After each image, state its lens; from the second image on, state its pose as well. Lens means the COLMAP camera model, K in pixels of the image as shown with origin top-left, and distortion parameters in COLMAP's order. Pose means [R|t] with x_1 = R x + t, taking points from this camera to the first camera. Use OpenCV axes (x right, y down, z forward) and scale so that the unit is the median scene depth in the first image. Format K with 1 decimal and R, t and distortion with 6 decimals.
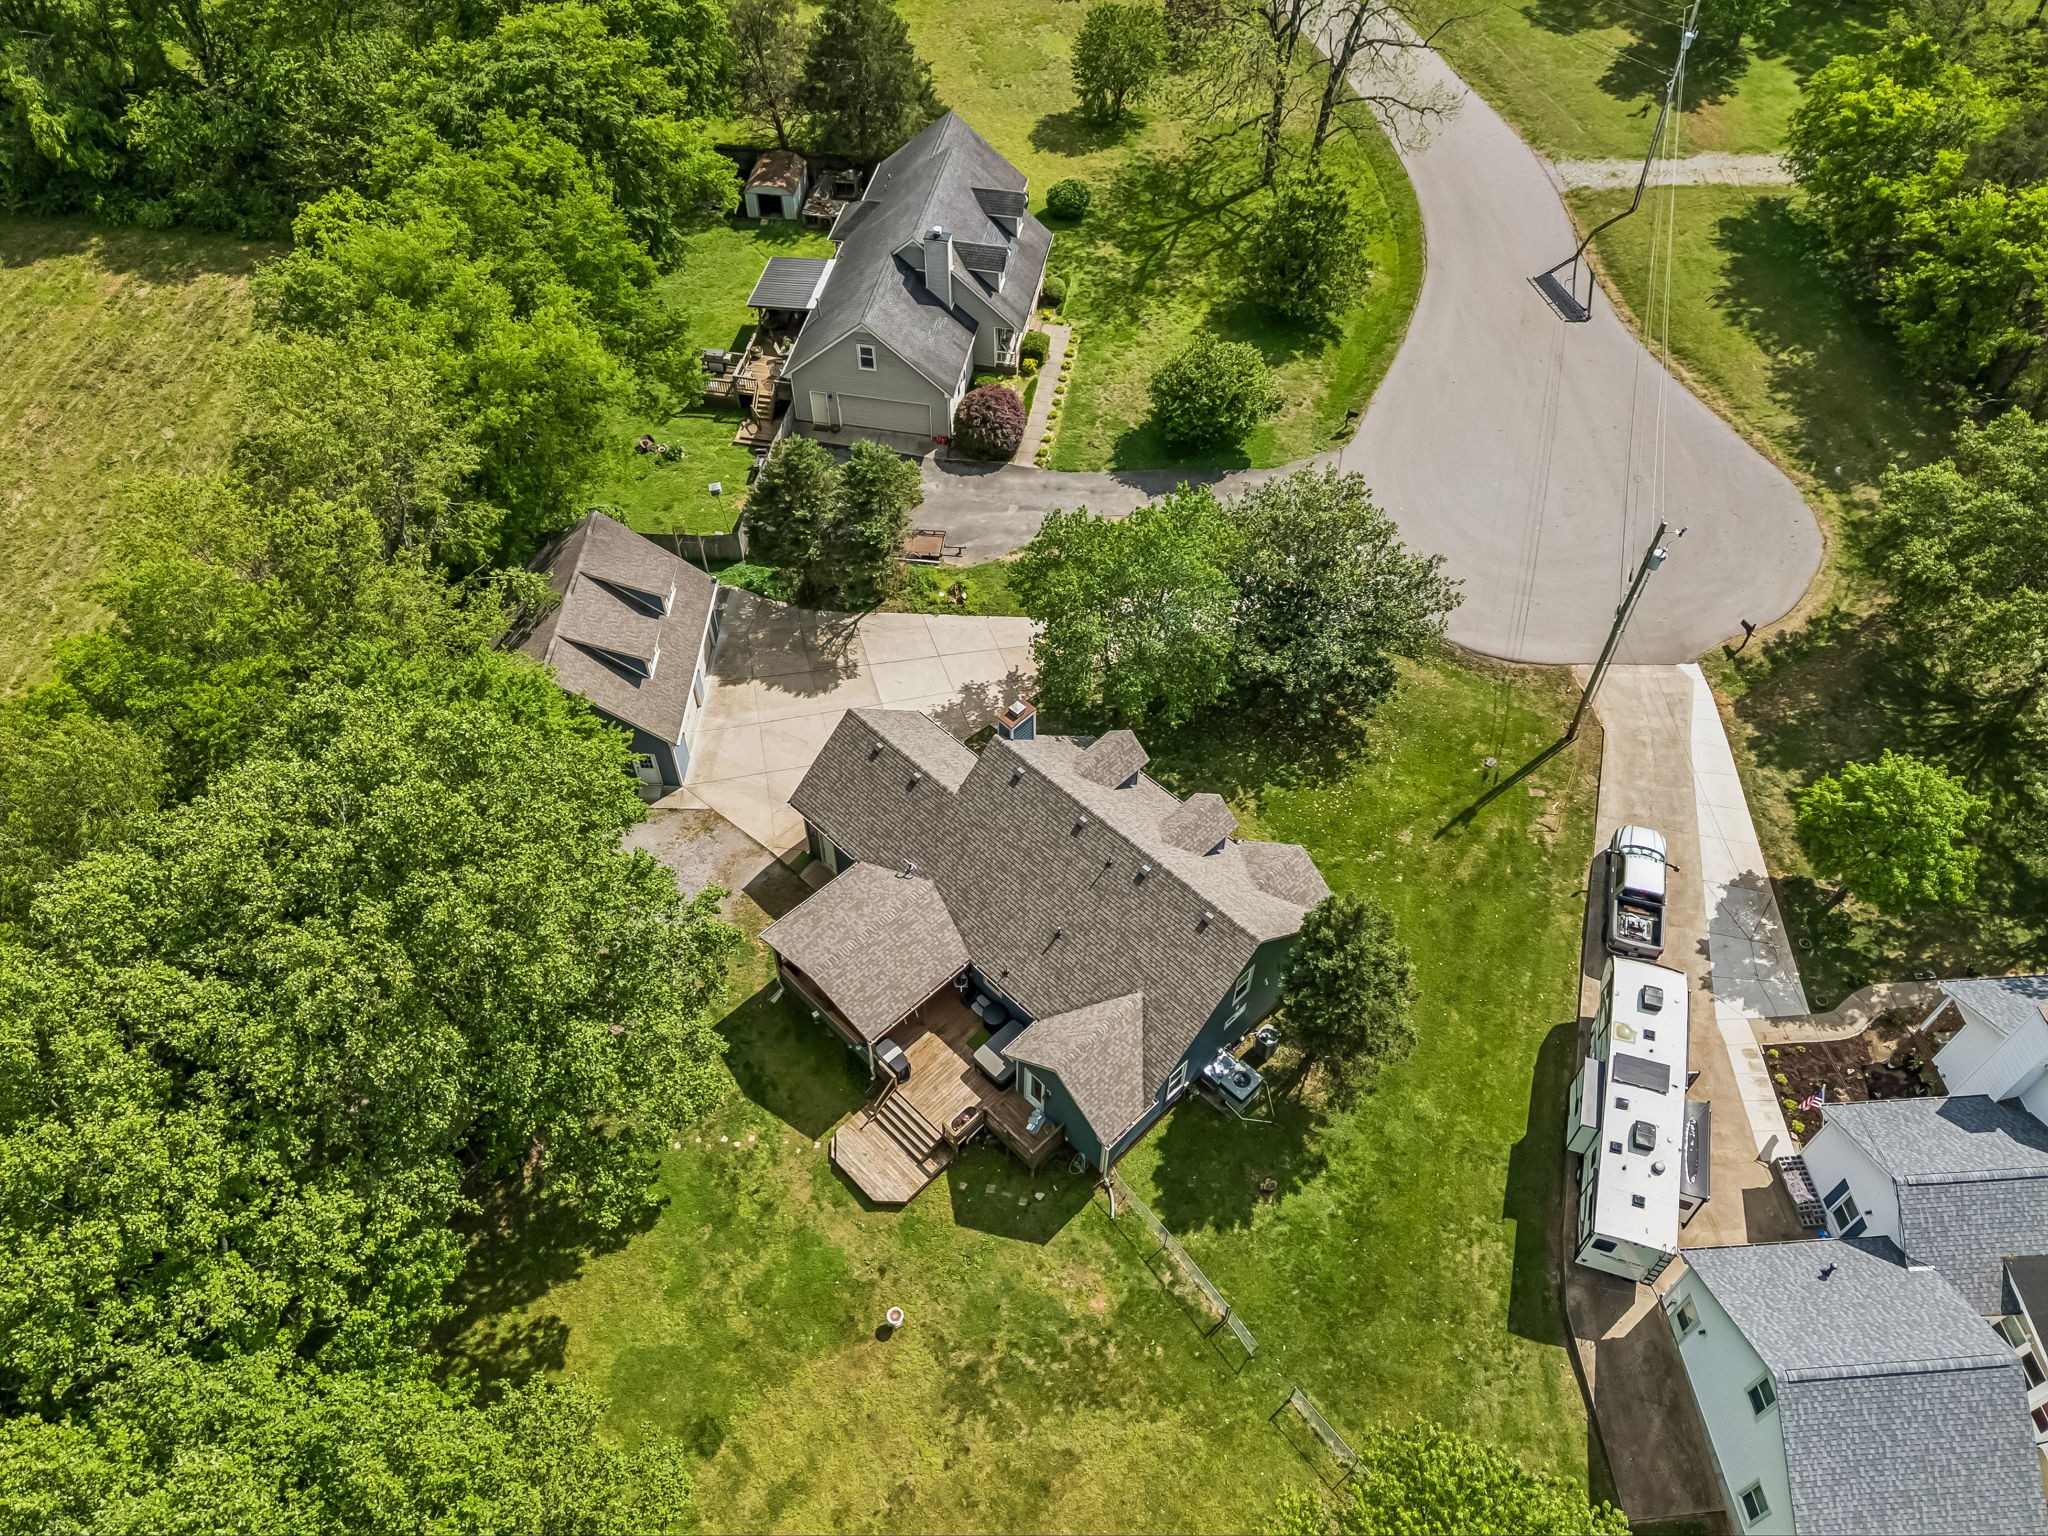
lens RADIAL K [[1496.8, 0, 1027.4], [0, 1496.8, 766.6], [0, 0, 1]] dist [0.007276, -0.001589]
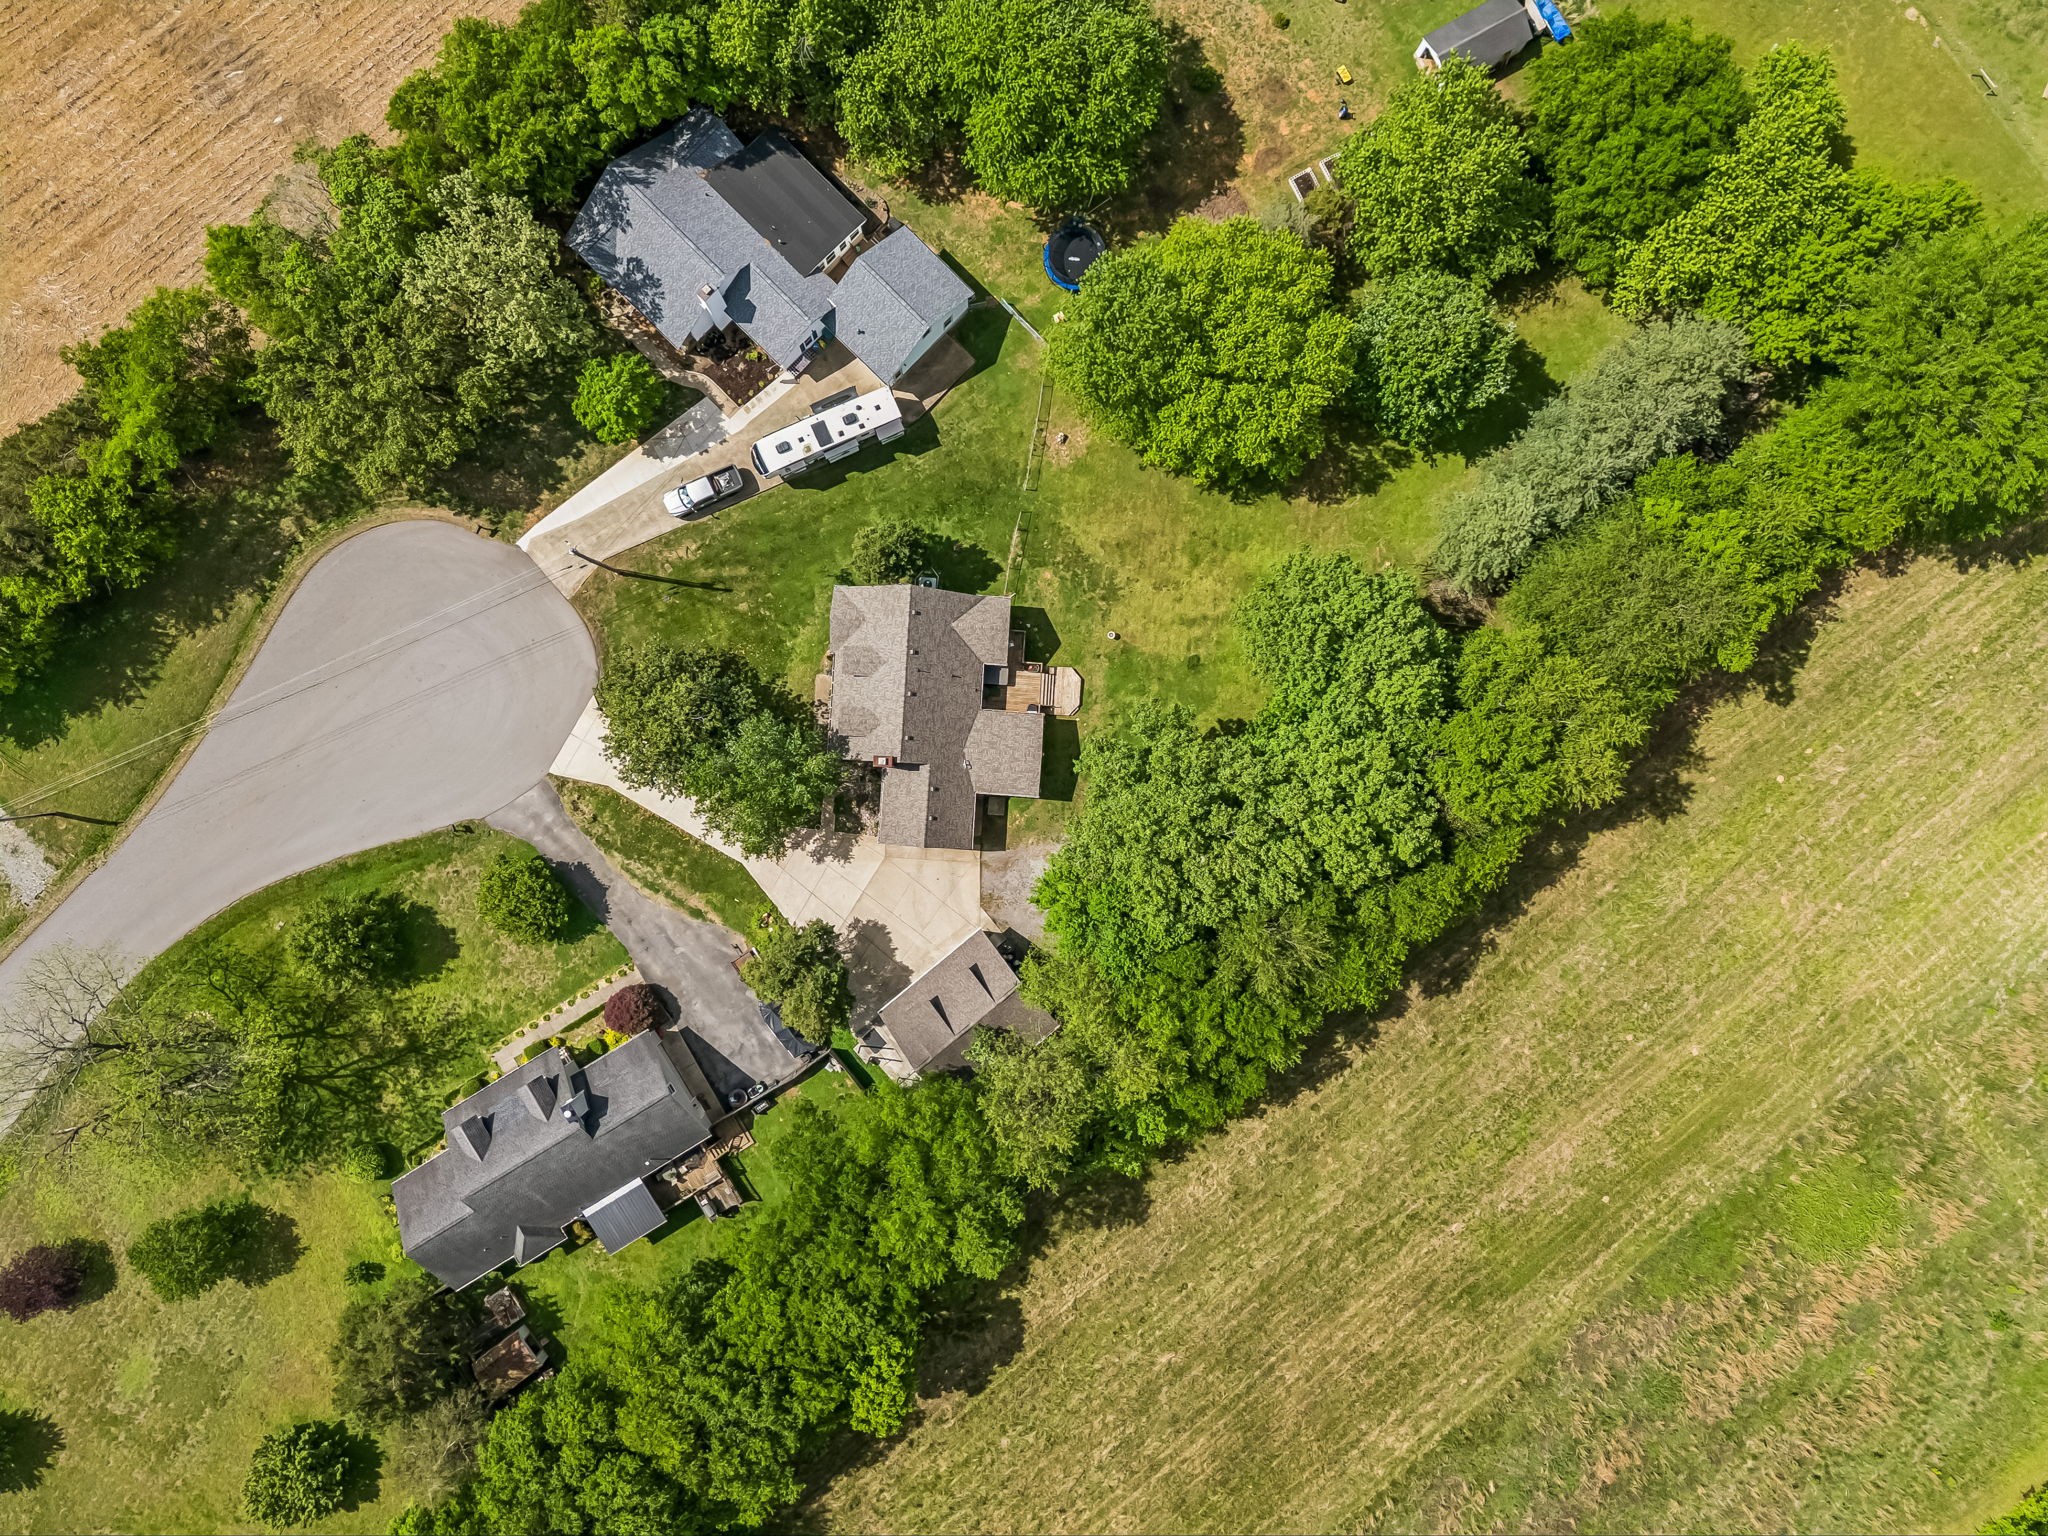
lens RADIAL K [[1496.8, 0, 1027.4], [0, 1496.8, 766.6], [0, 0, 1]] dist [0.007276, -0.001589]
pose [[-0.658064, -0.752541, -0.025184, -0.080746], [0.552949, -0.505691, 0.662211, -1.117827], [-0.511076, 0.421852, 0.748894, -0.488966]]
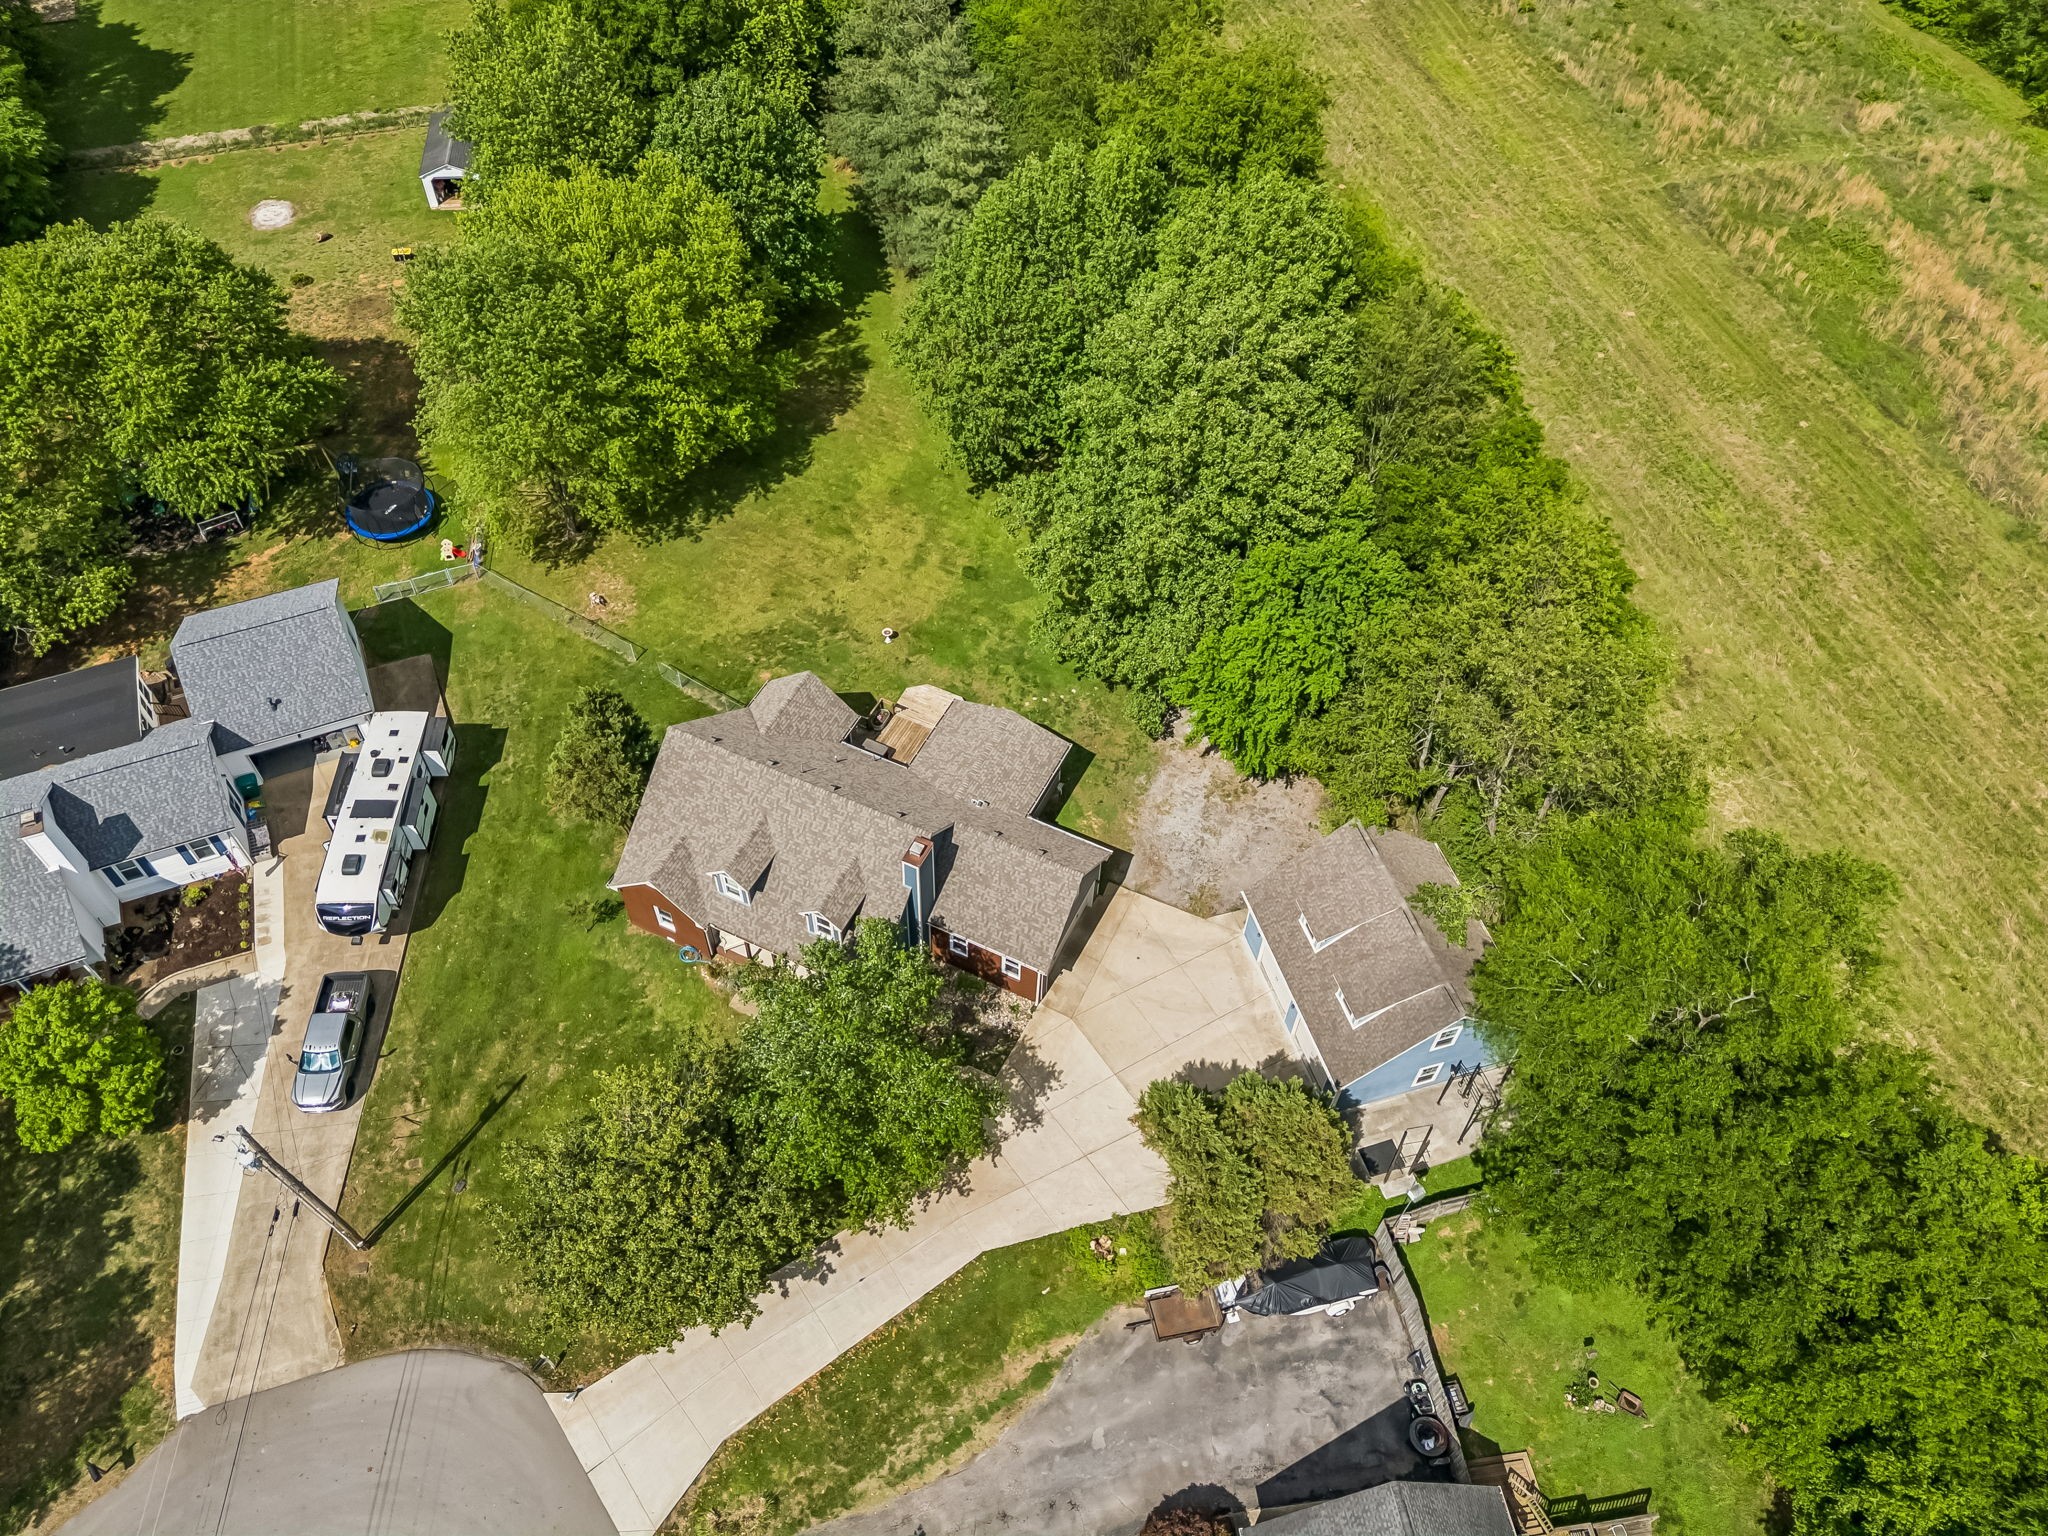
lens RADIAL K [[1493.0, 0, 1026.5], [0, 1493.0, 770.0], [0, 0, 1]] dist [-0.004567, -0.003910]
pose [[-0.944133, 0.238118, -0.227842, 0.138699], [-0.276062, -0.193810, 0.941397, -0.984424], [0.180005, 0.951703, 0.248718, 0.638700]]
